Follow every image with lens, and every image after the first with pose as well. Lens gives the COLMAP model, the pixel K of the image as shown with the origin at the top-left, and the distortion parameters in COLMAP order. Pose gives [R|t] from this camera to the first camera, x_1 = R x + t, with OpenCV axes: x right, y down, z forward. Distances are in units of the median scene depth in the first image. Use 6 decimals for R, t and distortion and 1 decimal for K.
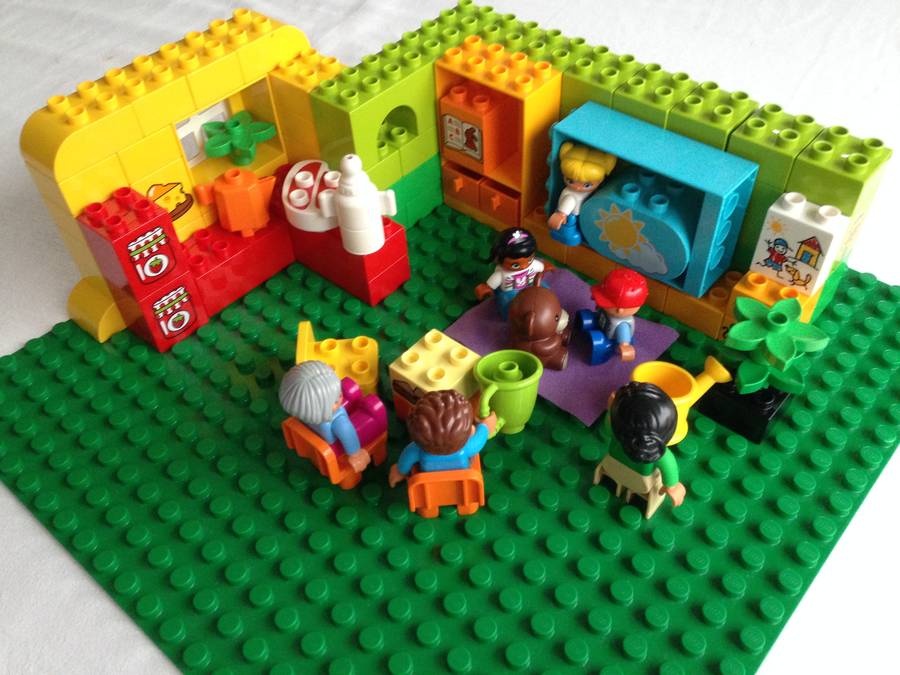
lens RADIAL K [[824.1, 0, 450.0], [0, 824.1, 337.5], [0, 0, 1]] dist [0.178377, -0.275891]
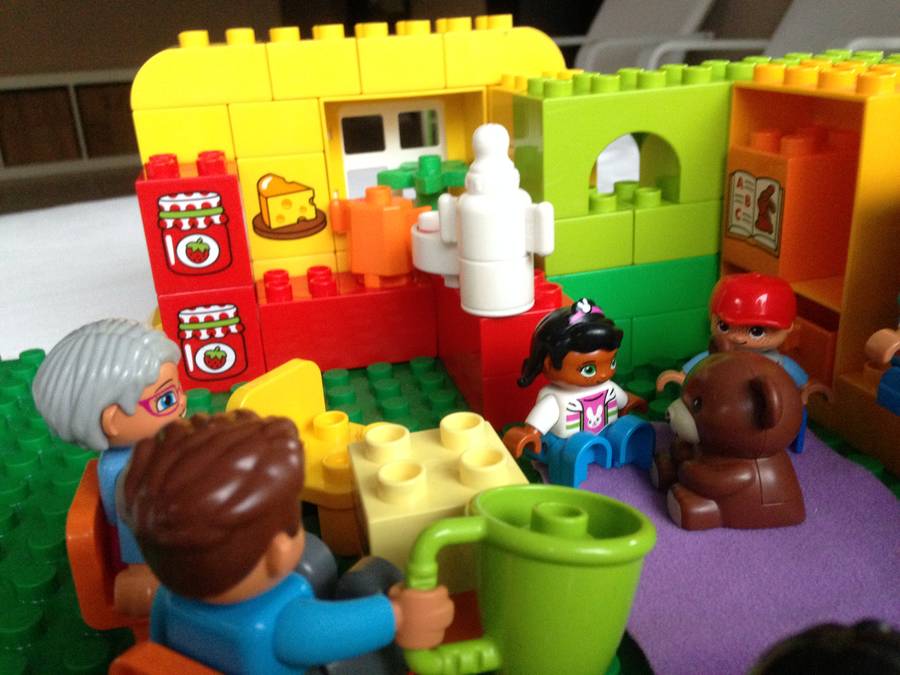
lens RADIAL K [[832.7, 0, 450.0], [0, 832.7, 337.5], [0, 0, 1]] dist [0.225428, -0.561488]
pose [[0.817227, 0.203037, -0.539366, 0.196443], [-0.403319, 0.870005, -0.283592, 0.085819], [0.411672, 0.449296, 0.792880, 0.576481]]
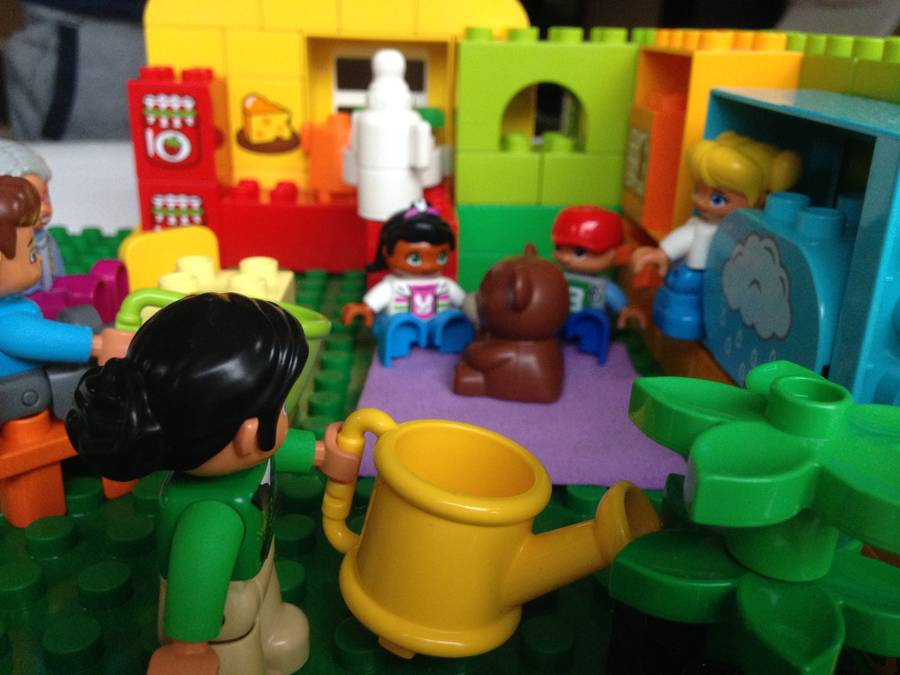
lens RADIAL K [[832.7, 0, 450.0], [0, 832.7, 337.5], [0, 0, 1]] dist [0.225428, -0.561488]
pose [[0.685684, 0.309624, -0.658764, 0.419011], [-0.565132, 0.796841, -0.213704, 0.082325], [0.458762, 0.518822, 0.721360, 0.633790]]
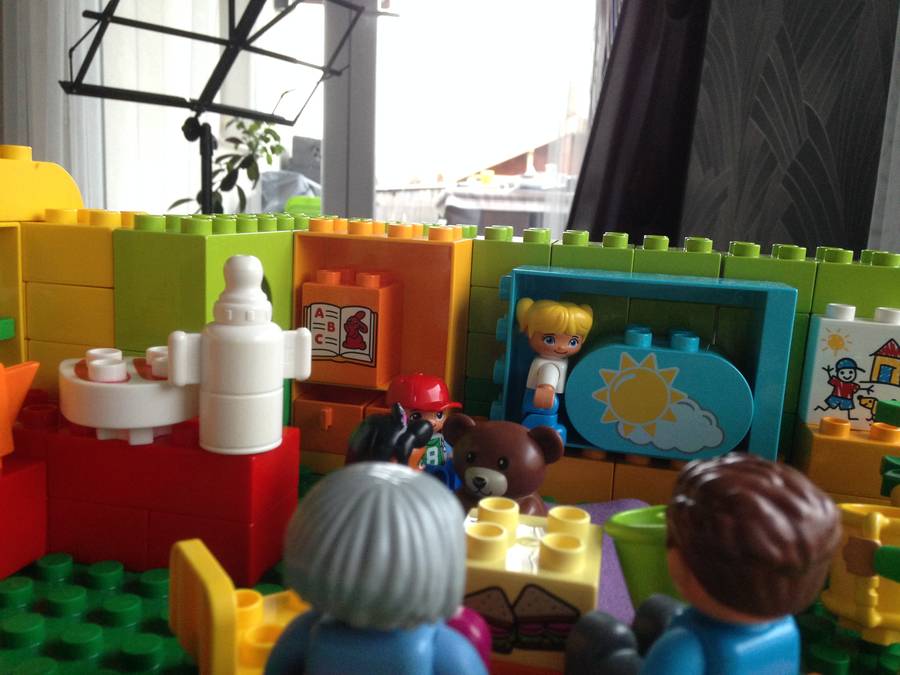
lens RADIAL K [[824.1, 0, 450.0], [0, 824.1, 337.5], [0, 0, 1]] dist [0.178377, -0.275891]
pose [[0.881332, -0.003638, 0.472484, -0.252094], [0.278135, 0.812360, -0.512555, 0.145186], [-0.381962, 0.583145, 0.716970, 0.560138]]
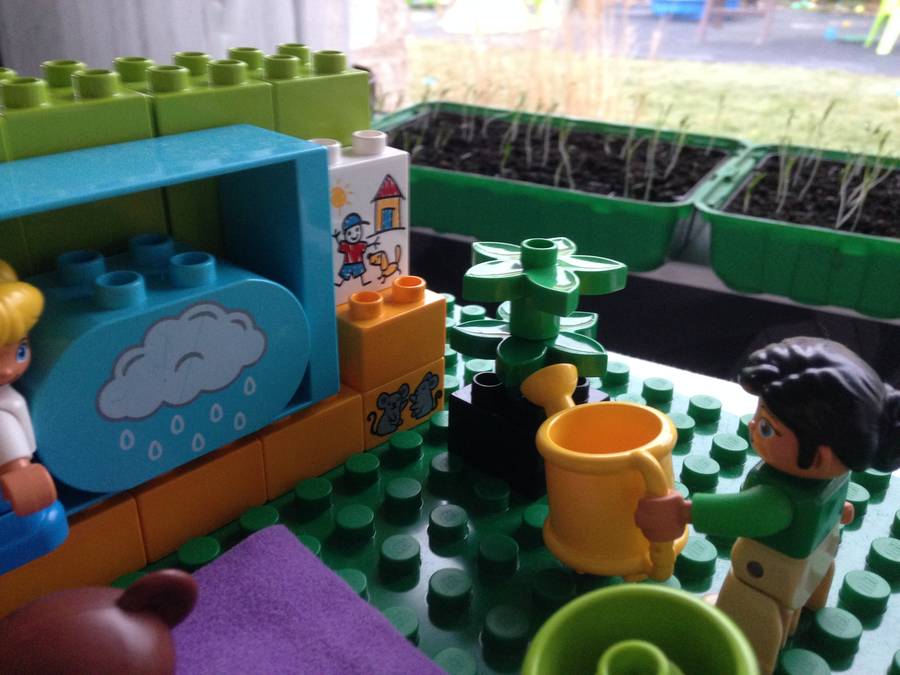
lens RADIAL K [[849.9, 0, 450.0], [0, 849.9, 337.5], [0, 0, 1]] dist [0.129308, 0.000741]
pose [[0.059845, -0.405636, 0.912074, -0.150078], [0.710255, 0.659328, 0.246627, -0.148499], [-0.701396, 0.633045, 0.327562, 0.778075]]
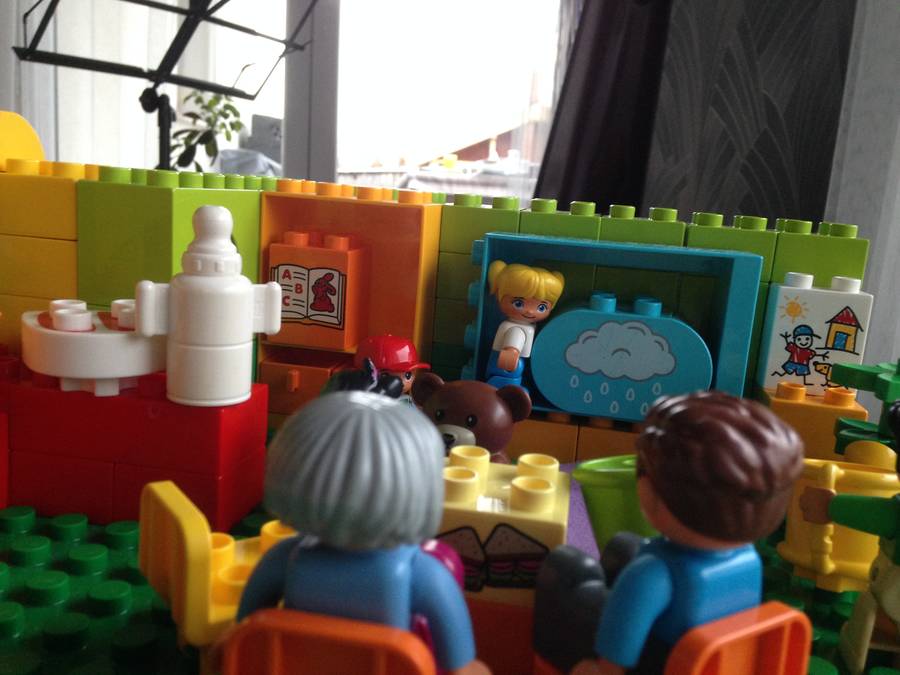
lens RADIAL K [[824.1, 0, 450.0], [0, 824.1, 337.5], [0, 0, 1]] dist [0.178377, -0.275891]
pose [[0.857873, -0.001160, 0.513860, -0.259854], [0.290813, 0.825543, -0.483639, 0.160313], [-0.423653, 0.564339, 0.708548, 0.571347]]
